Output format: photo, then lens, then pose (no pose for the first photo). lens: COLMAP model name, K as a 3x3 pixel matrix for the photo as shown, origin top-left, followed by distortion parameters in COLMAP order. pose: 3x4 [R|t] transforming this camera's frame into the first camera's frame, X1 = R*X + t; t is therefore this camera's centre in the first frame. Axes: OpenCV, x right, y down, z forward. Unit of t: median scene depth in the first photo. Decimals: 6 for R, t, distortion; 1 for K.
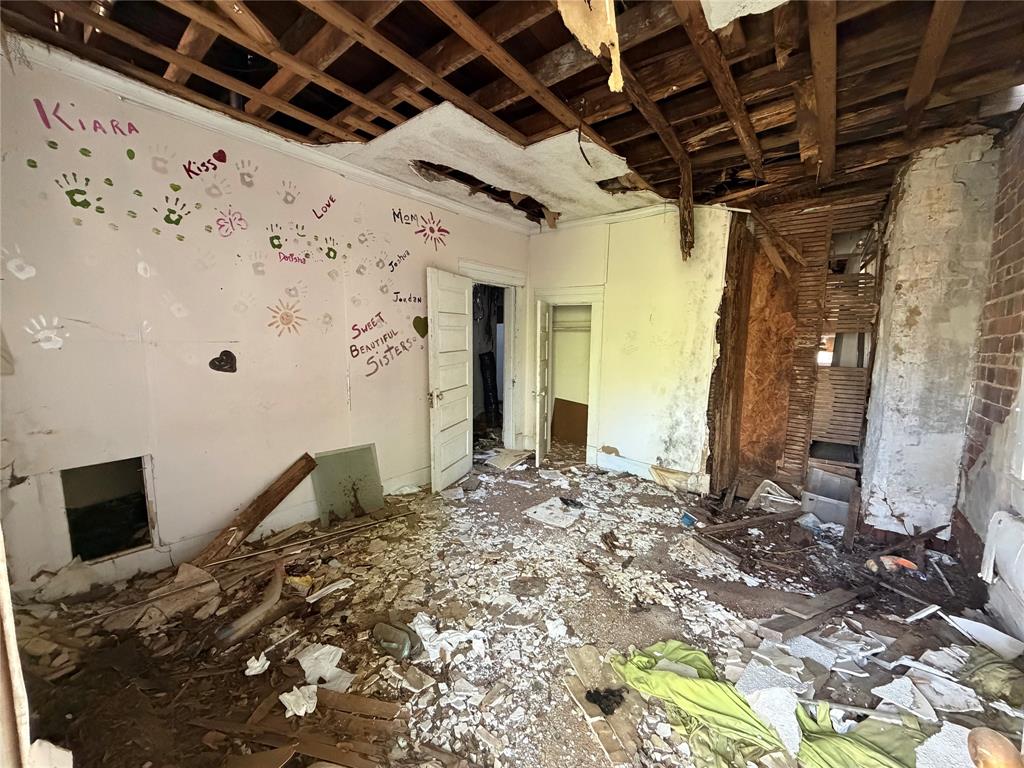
lens RADIAL K [[406.3, 0, 510.5], [0, 406.3, 390.2], [0, 0, 1]] dist [-0.000646, 0.000381]
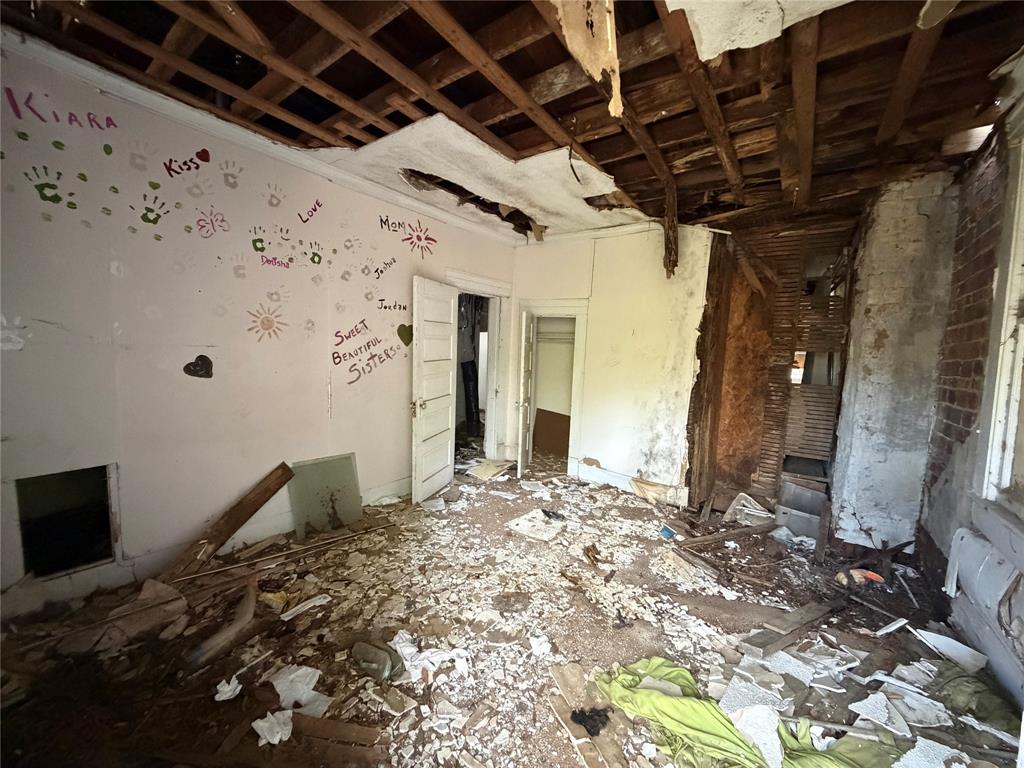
lens RADIAL K [[406.3, 0, 509.9], [0, 406.3, 390.0], [0, 0, 1]] dist [-0.000646, 0.000381]
pose [[0.998497, 0.021708, 0.050316, -0.017949], [-0.020745, 0.999593, -0.019595, -0.011020], [-0.050721, 0.018522, 0.998541, 0.003867]]
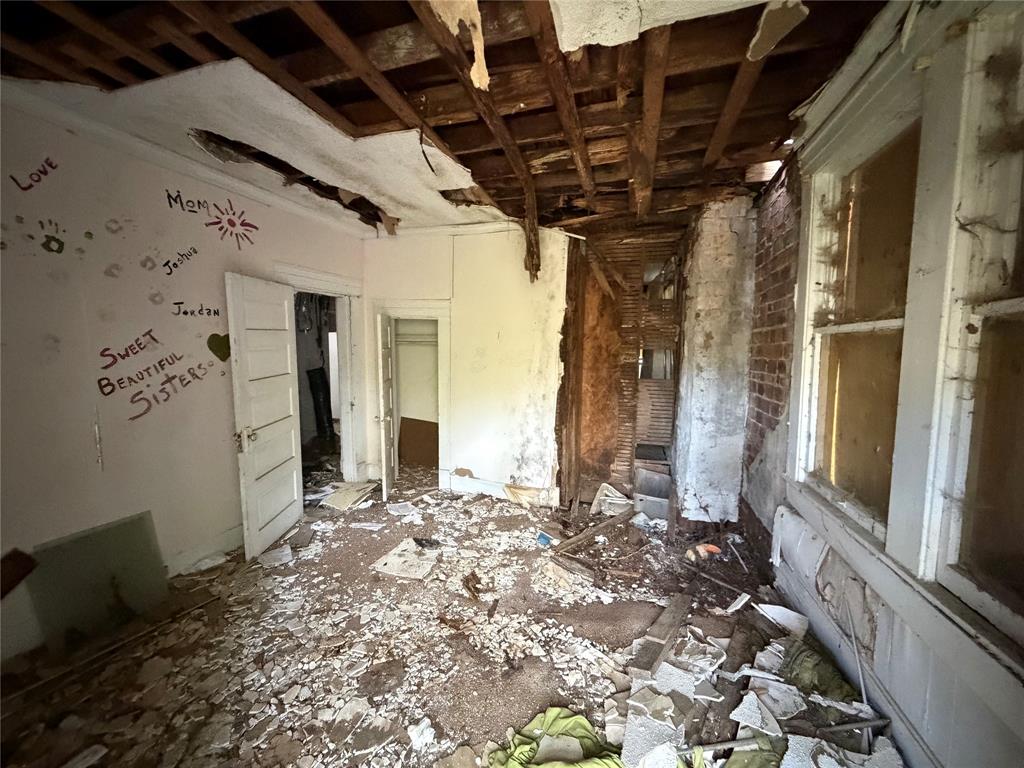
lens RADIAL K [[406.3, 0, 506.4], [0, 406.3, 388.0], [0, 0, 1]] dist [-0.000646, 0.000381]
pose [[0.931123, -0.040149, 0.362488, 0.002789], [0.043580, 0.999049, -0.001290, -0.075021], [-0.362091, 0.016998, 0.931988, 0.122608]]
